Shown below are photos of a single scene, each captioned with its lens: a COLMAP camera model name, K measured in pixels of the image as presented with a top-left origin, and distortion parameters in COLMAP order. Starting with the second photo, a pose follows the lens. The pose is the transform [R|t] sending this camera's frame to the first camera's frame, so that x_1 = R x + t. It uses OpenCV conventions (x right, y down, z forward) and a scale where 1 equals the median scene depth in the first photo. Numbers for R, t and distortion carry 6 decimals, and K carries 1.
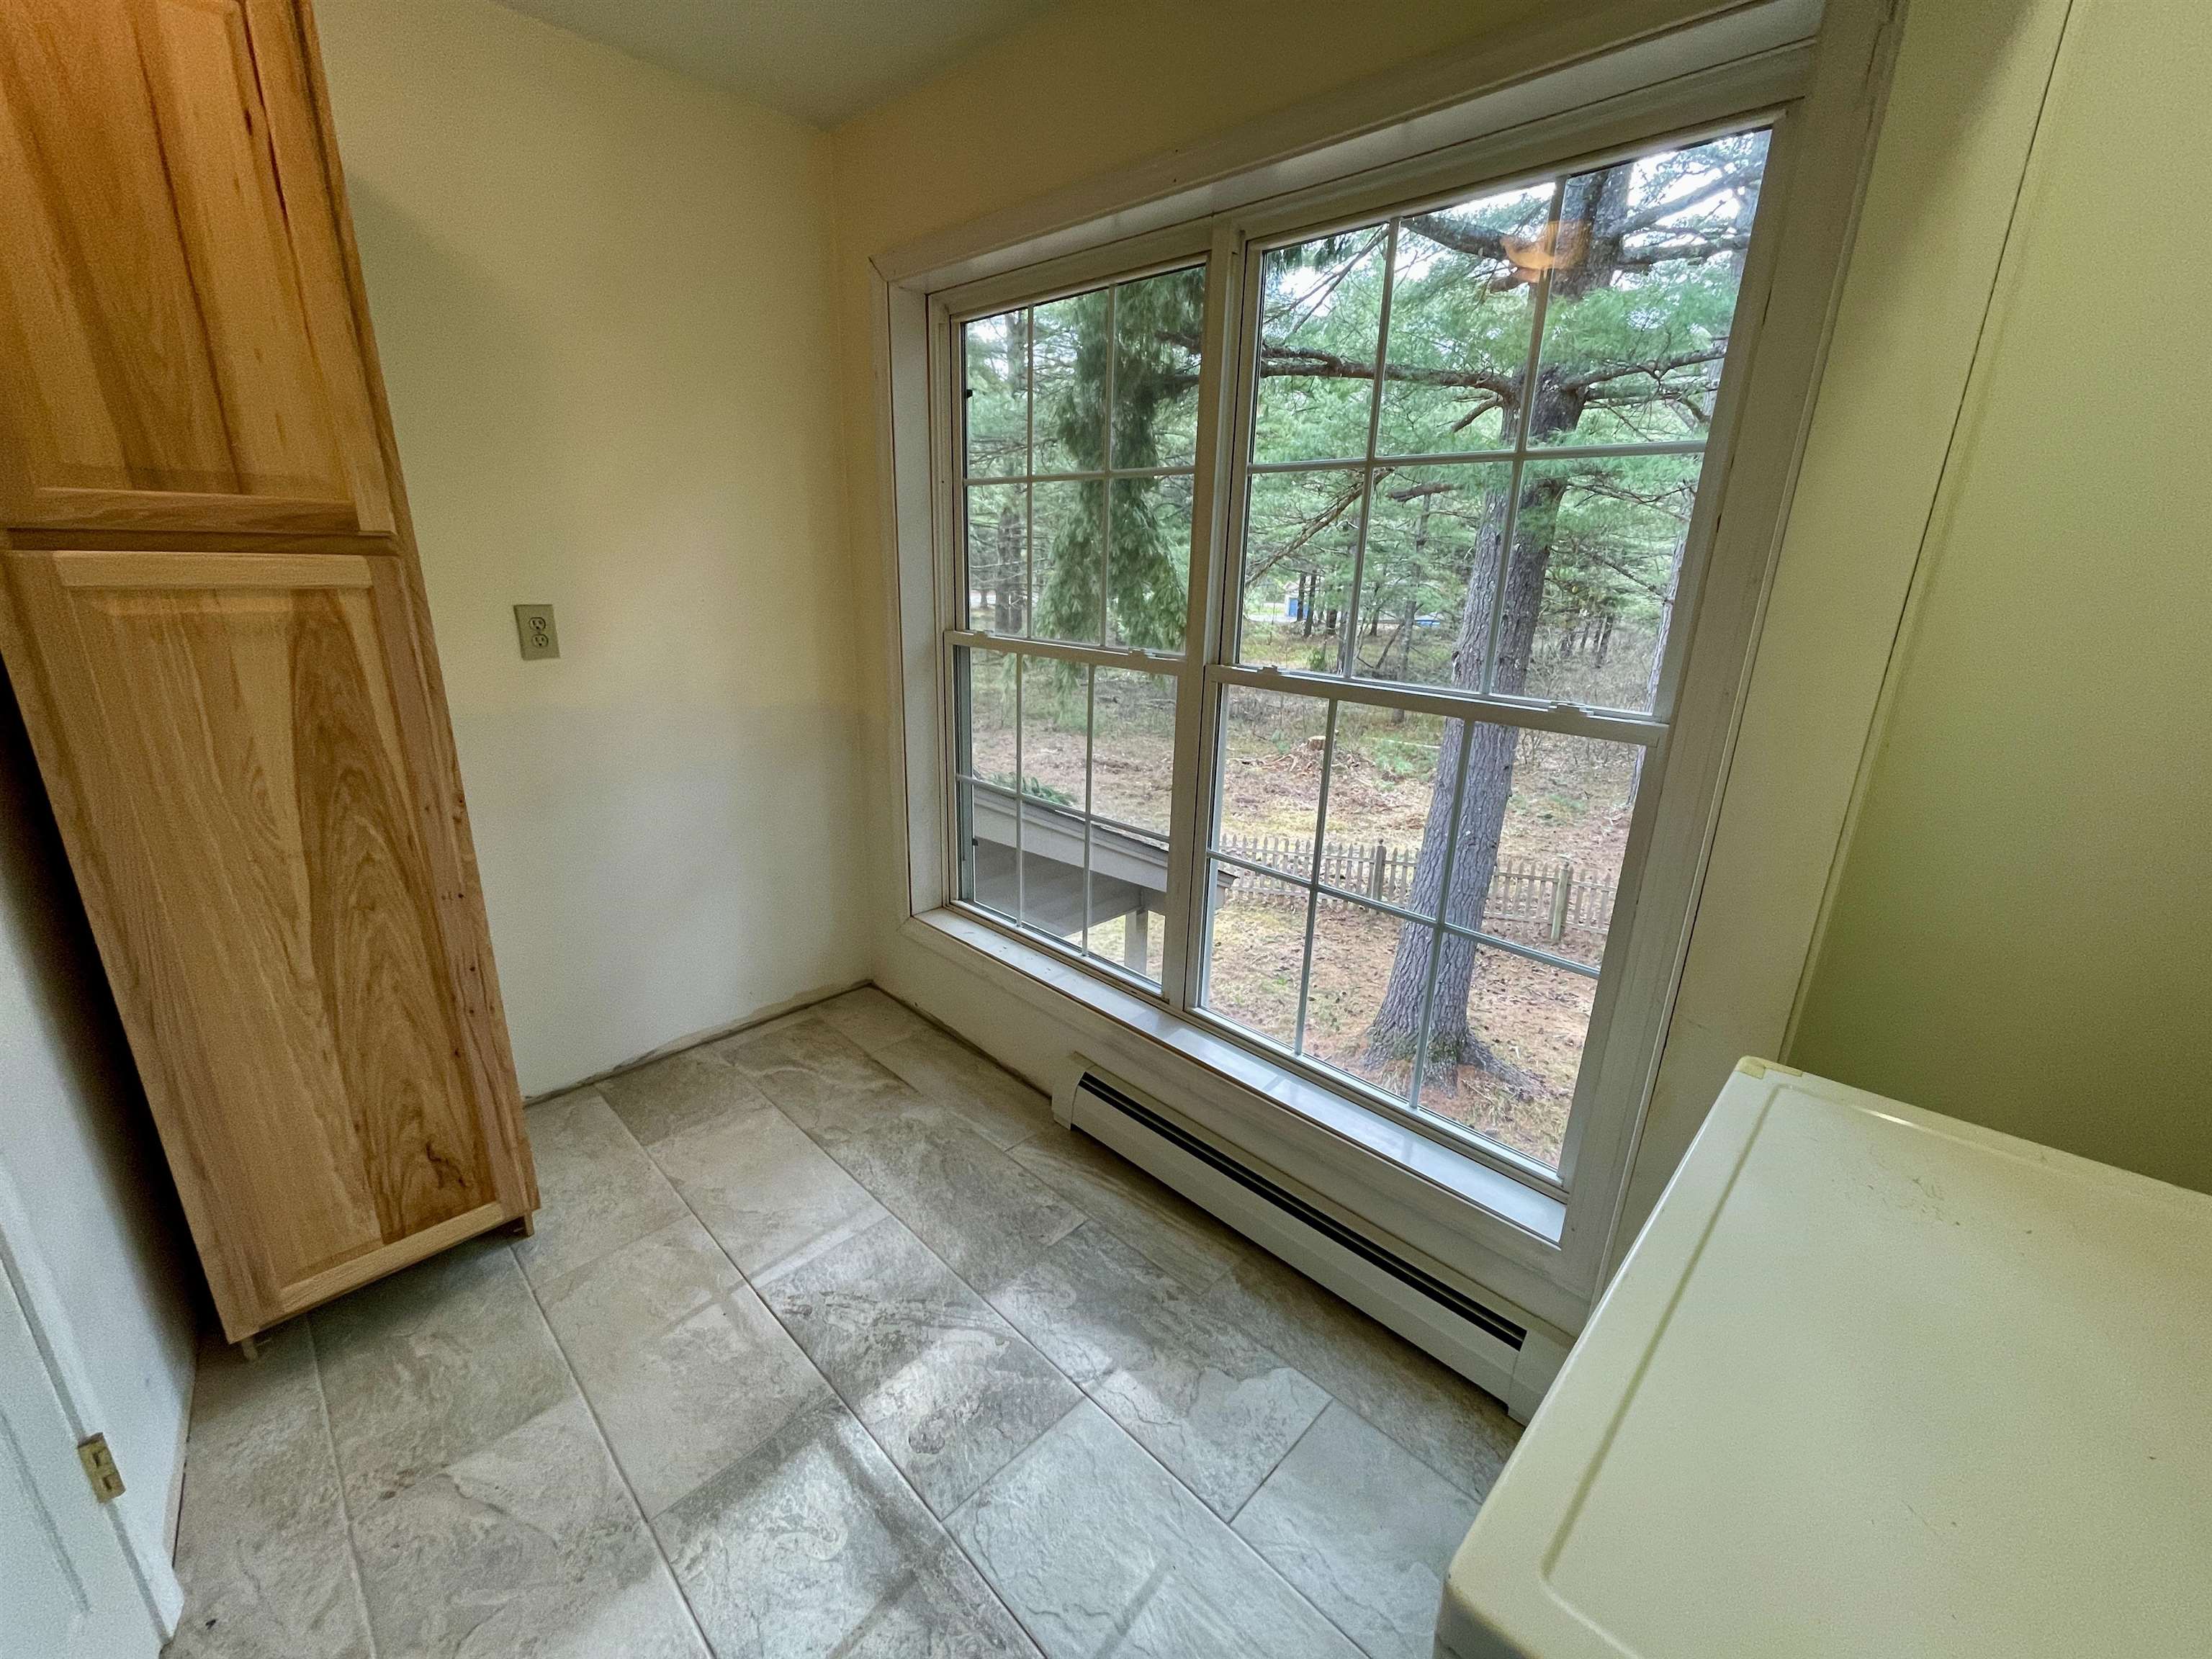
lens RADIAL K [[893.0, 0, 1072.1], [0, 893.0, 818.8], [0, 0, 1]] dist [-0.000853, -0.000115]
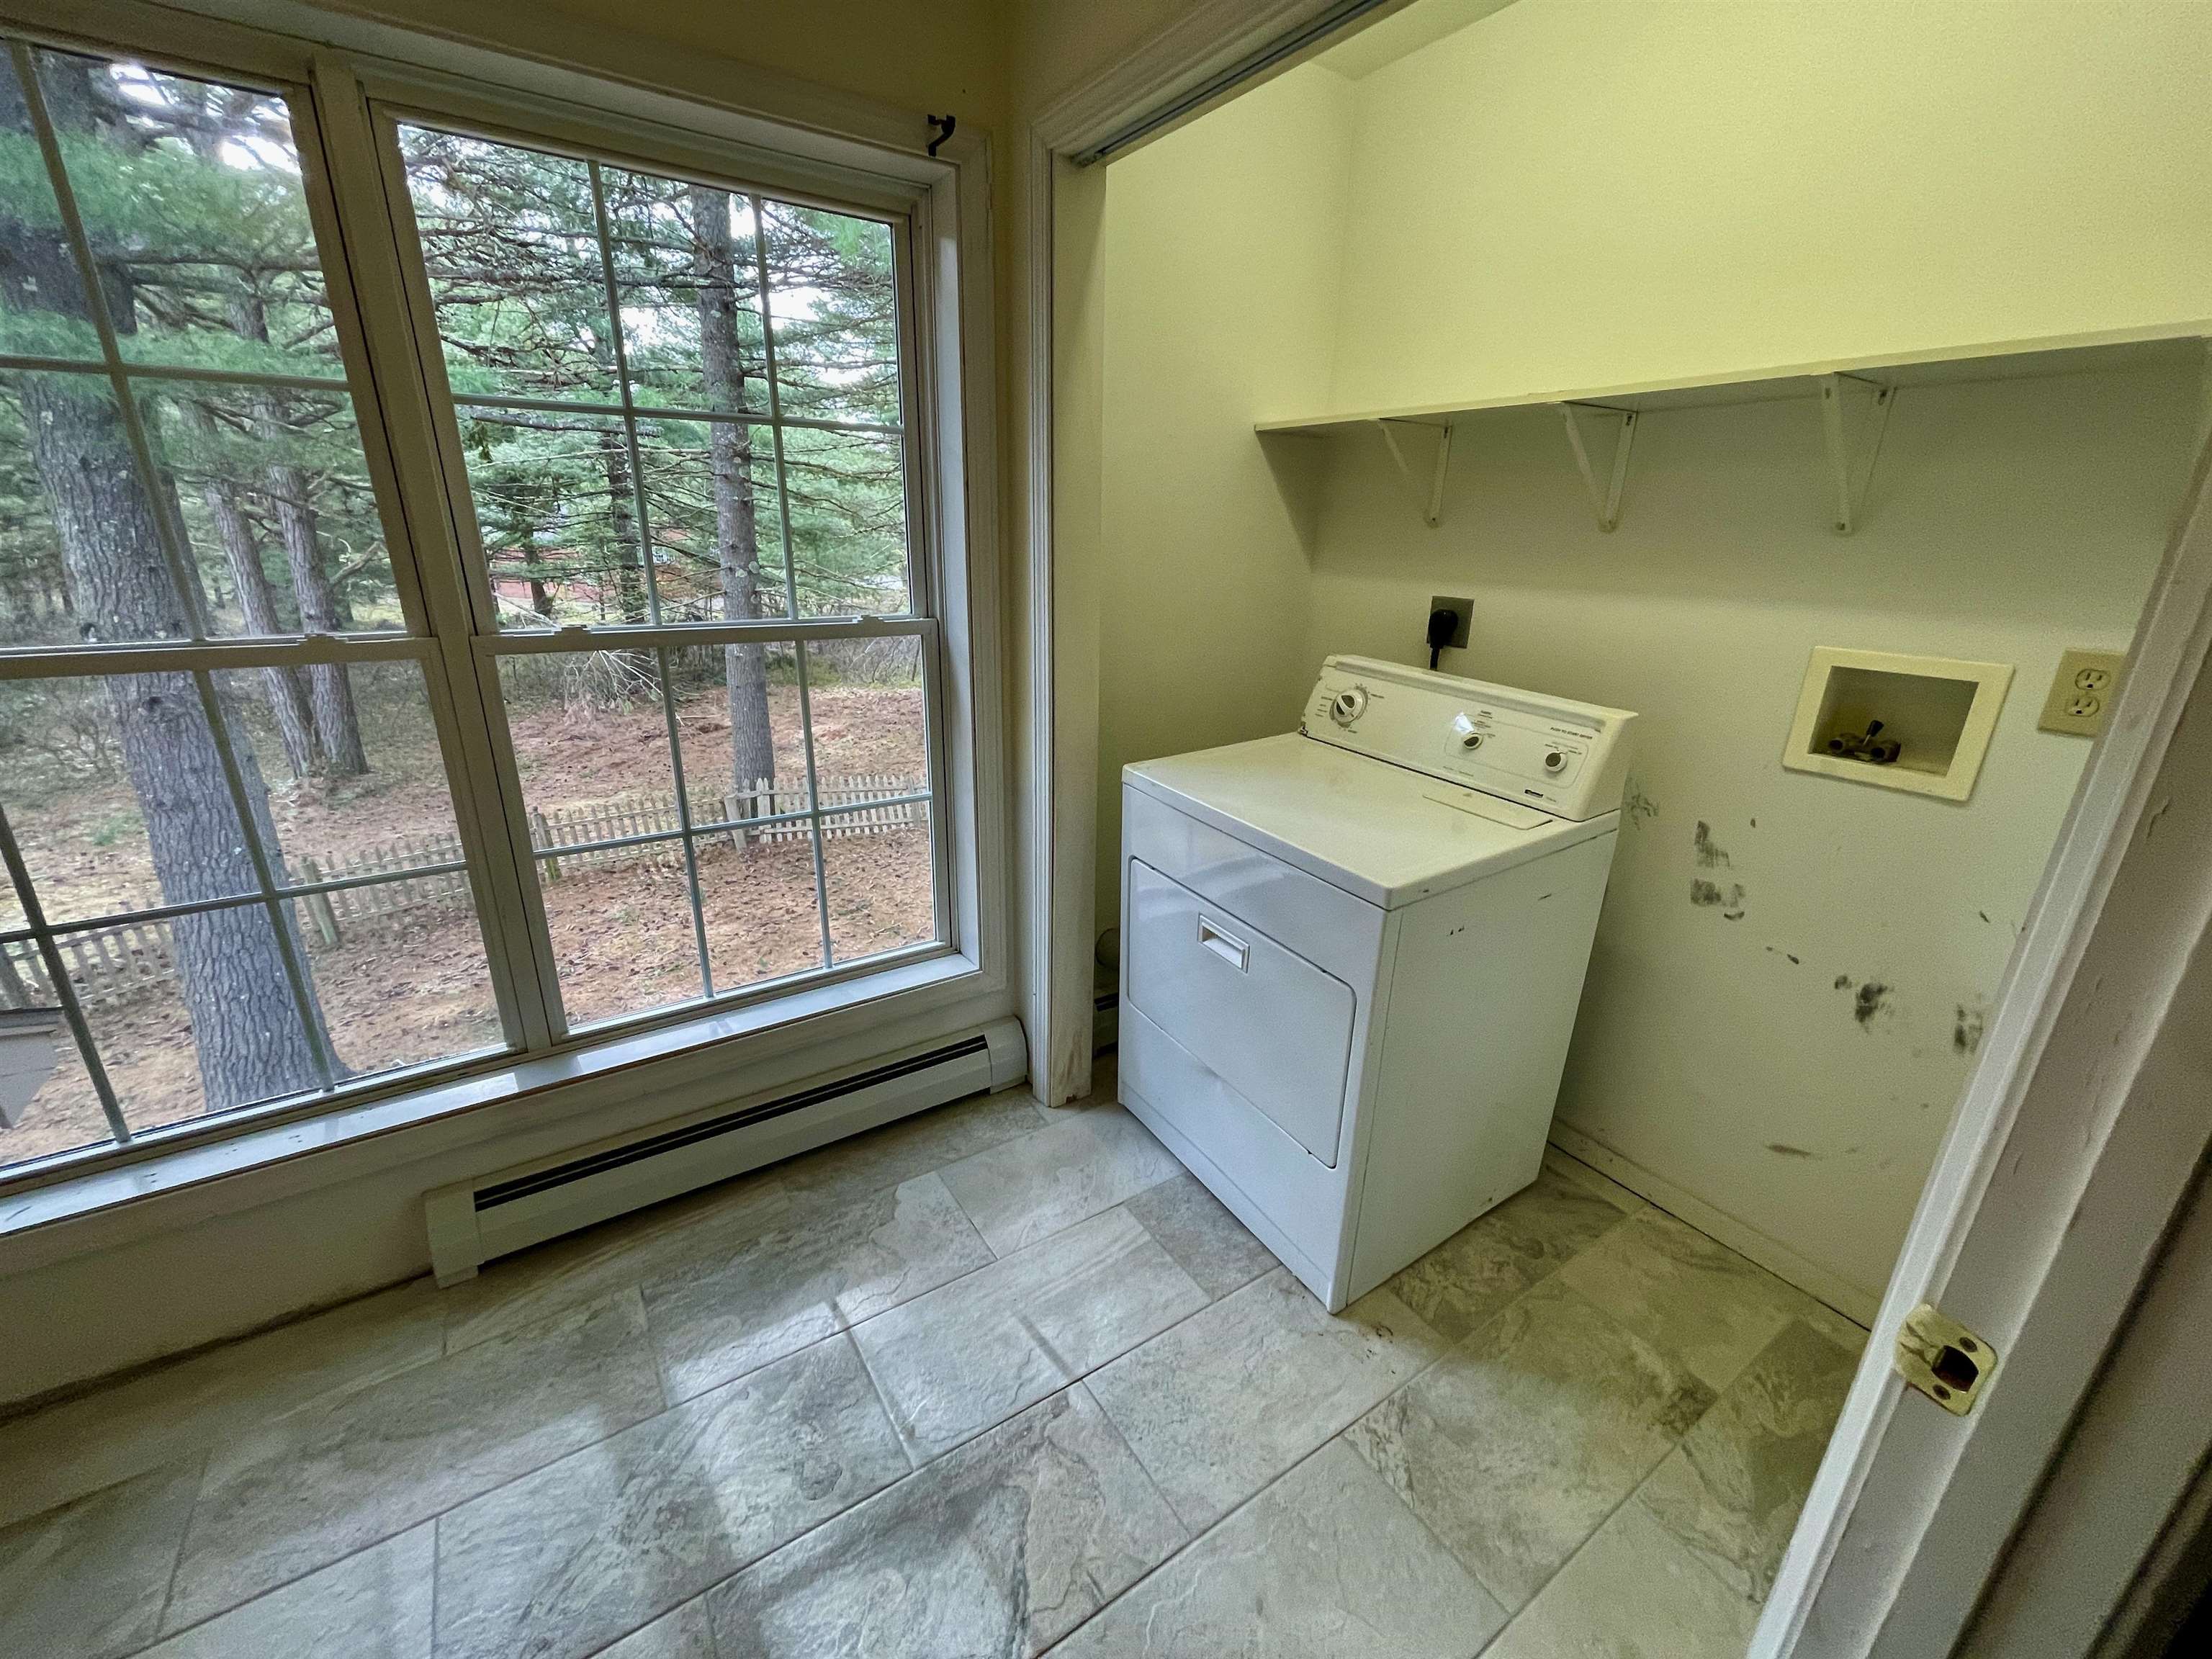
lens RADIAL K [[902.0, 0, 1106.0], [0, 902.0, 829.5], [0, 0, 1]] dist [-0.000281, -0.000210]
pose [[0.199705, -0.337706, 0.919822, -0.622549], [0.268163, 0.921729, 0.280184, -0.095405], [-0.942447, 0.190709, 0.274634, 0.281381]]
